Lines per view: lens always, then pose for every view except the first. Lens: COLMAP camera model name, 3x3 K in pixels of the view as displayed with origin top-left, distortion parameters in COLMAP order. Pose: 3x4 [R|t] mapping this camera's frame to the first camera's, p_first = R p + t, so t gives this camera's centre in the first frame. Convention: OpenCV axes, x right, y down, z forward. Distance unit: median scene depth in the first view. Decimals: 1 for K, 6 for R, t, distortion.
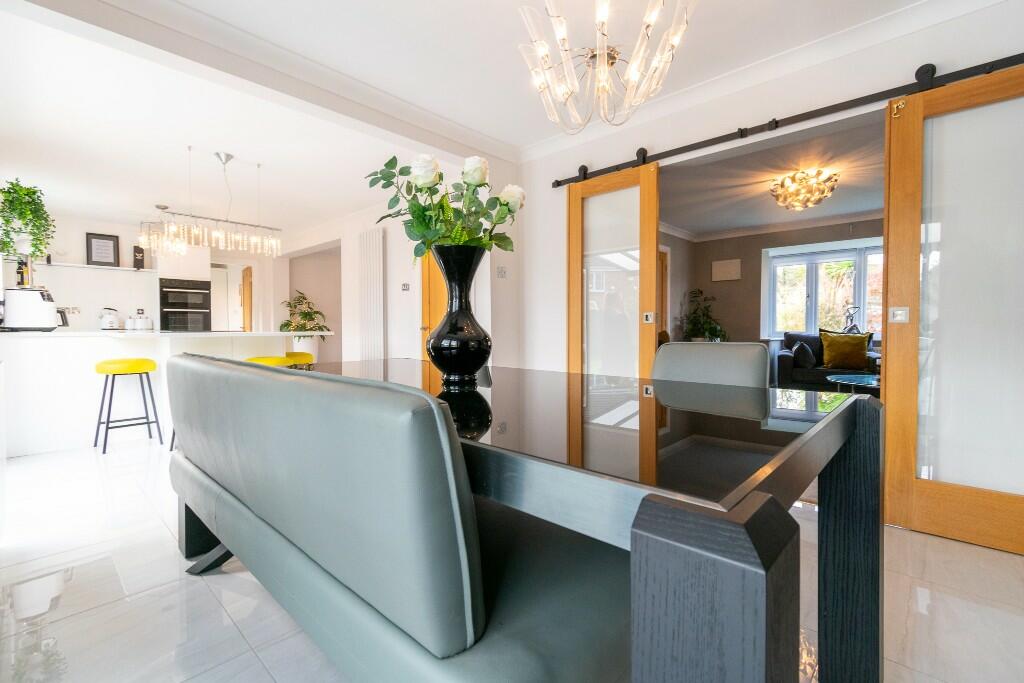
lens RADIAL K [[453.3, 0, 512.0], [0, 453.3, 341.5], [0, 0, 1]] dist [-0.001293, -0.000095]
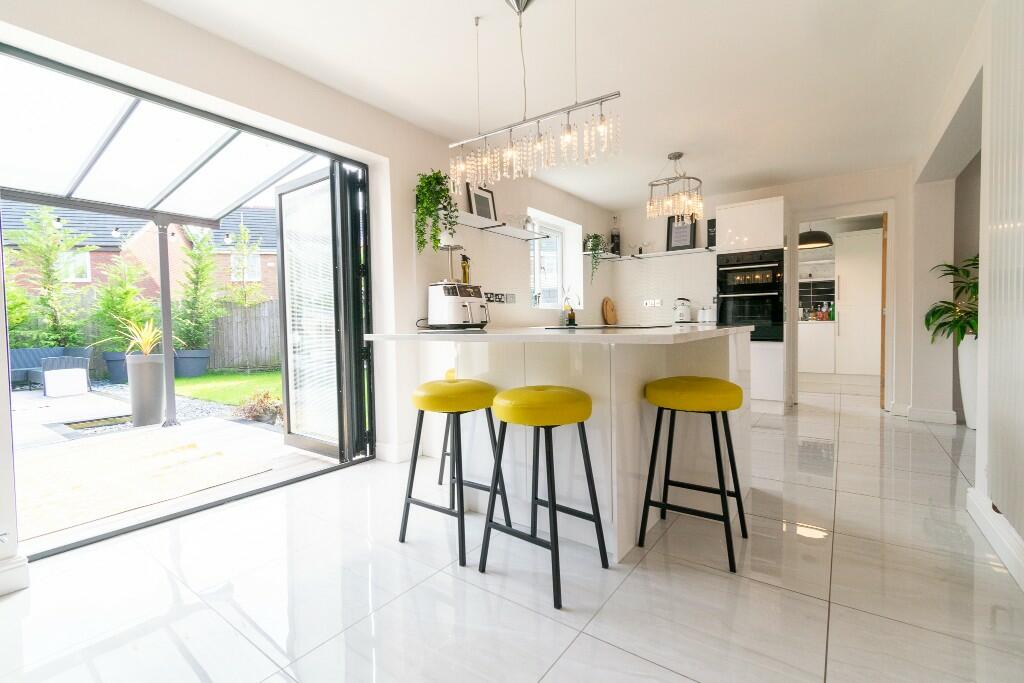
lens RADIAL K [[453.3, 0, 512.0], [0, 453.3, 341.5], [0, 0, 1]] dist [-0.001293, -0.000095]
pose [[0.126440, 0.040630, -0.991142, -0.061980], [-0.013181, 0.999141, 0.039277, -0.019859], [0.991887, 0.008098, 0.126867, 0.562793]]
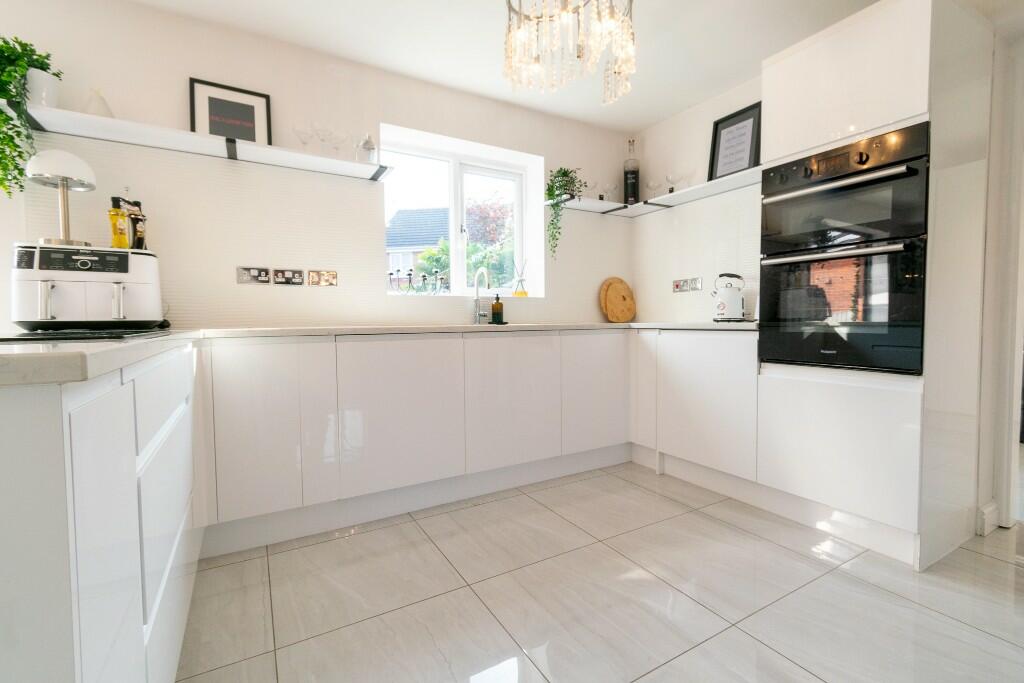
lens RADIAL K [[453.3, 0, 512.0], [0, 453.3, 341.5], [0, 0, 1]] dist [-0.001293, -0.000095]
pose [[-0.285691, 0.046288, -0.957203, -0.398793], [-0.019116, 0.998359, 0.053984, -0.026457], [0.958131, 0.033721, -0.284337, 0.922078]]
